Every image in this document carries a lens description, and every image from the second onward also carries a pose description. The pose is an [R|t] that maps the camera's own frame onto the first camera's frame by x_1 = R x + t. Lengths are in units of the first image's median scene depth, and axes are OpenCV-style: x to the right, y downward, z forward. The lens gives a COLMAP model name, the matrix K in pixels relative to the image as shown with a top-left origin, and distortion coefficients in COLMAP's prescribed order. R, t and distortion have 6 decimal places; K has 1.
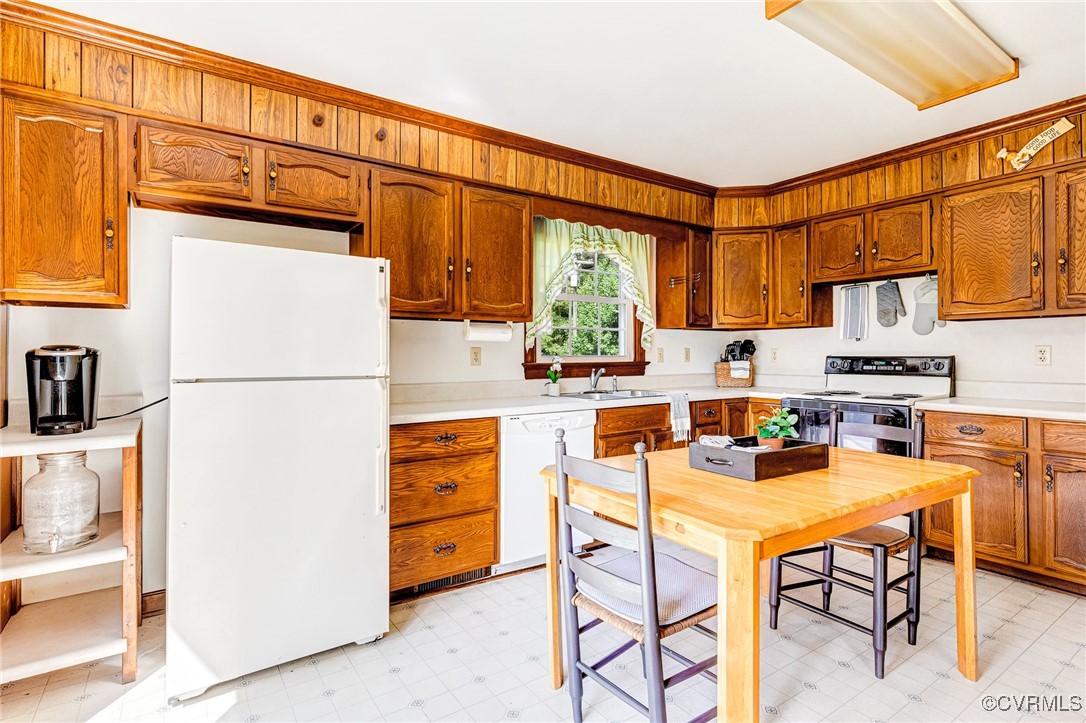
lens RADIAL K [[539.0, 0, 555.9], [0, 539.0, 349.7], [0, 0, 1]] dist [0.006003, 0.000595]
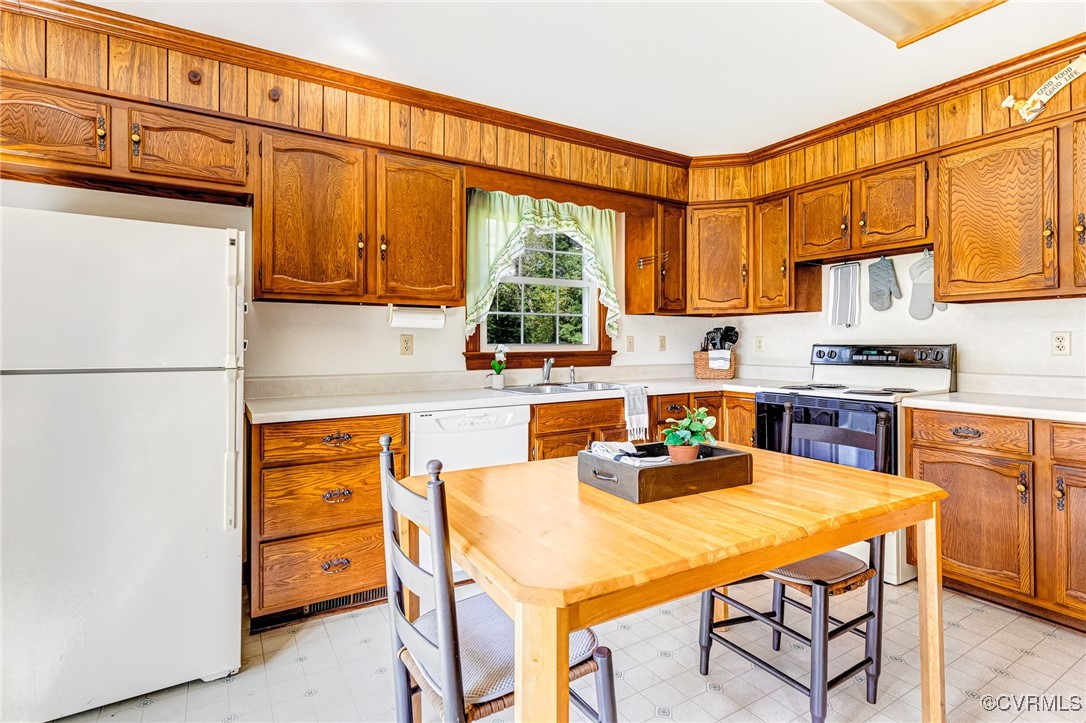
lens RADIAL K [[539.0, 0, 557.8], [0, 539.0, 340.0], [0, 0, 1]] dist [0.006003, 0.000595]
pose [[0.998648, -0.000733, -0.051979, 0.175568], [0.000821, 0.999998, 0.001679, 0.003411], [0.051978, -0.001720, 0.998647, 0.129955]]
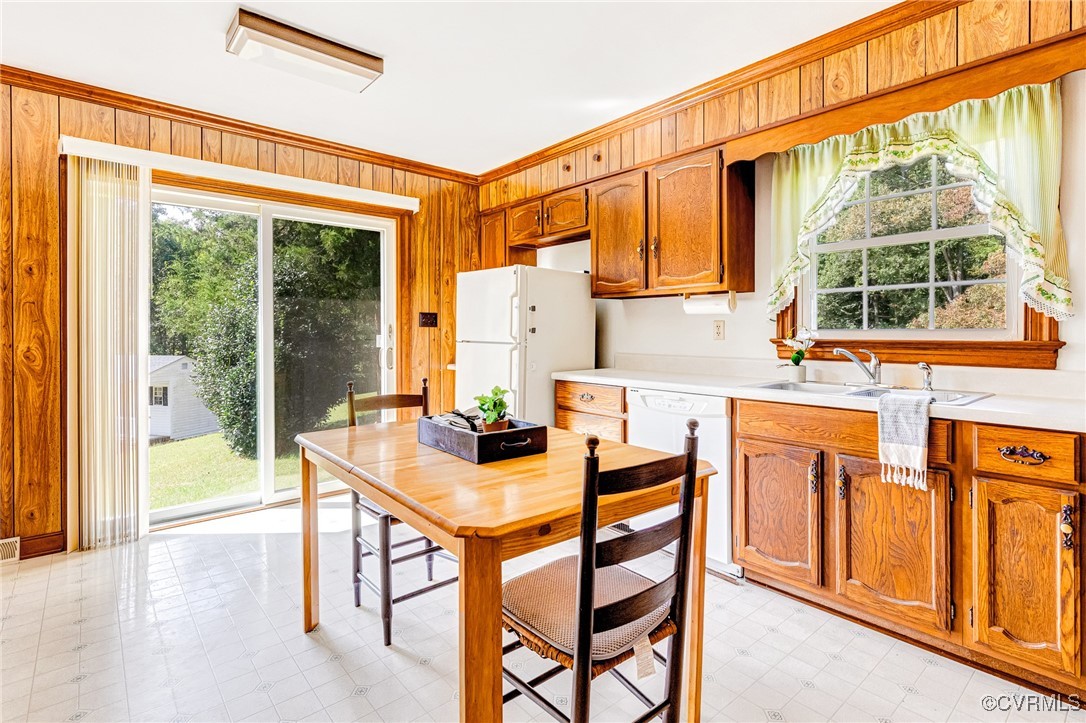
lens RADIAL K [[539.0, 0, 527.5], [0, 539.0, 333.3], [0, 0, 1]] dist [0.006003, 0.000595]
pose [[0.075019, 0.002606, -0.997179, 0.886067], [0.008267, 0.999961, 0.003235, 0.013208], [0.997148, -0.008486, 0.074994, 0.694345]]
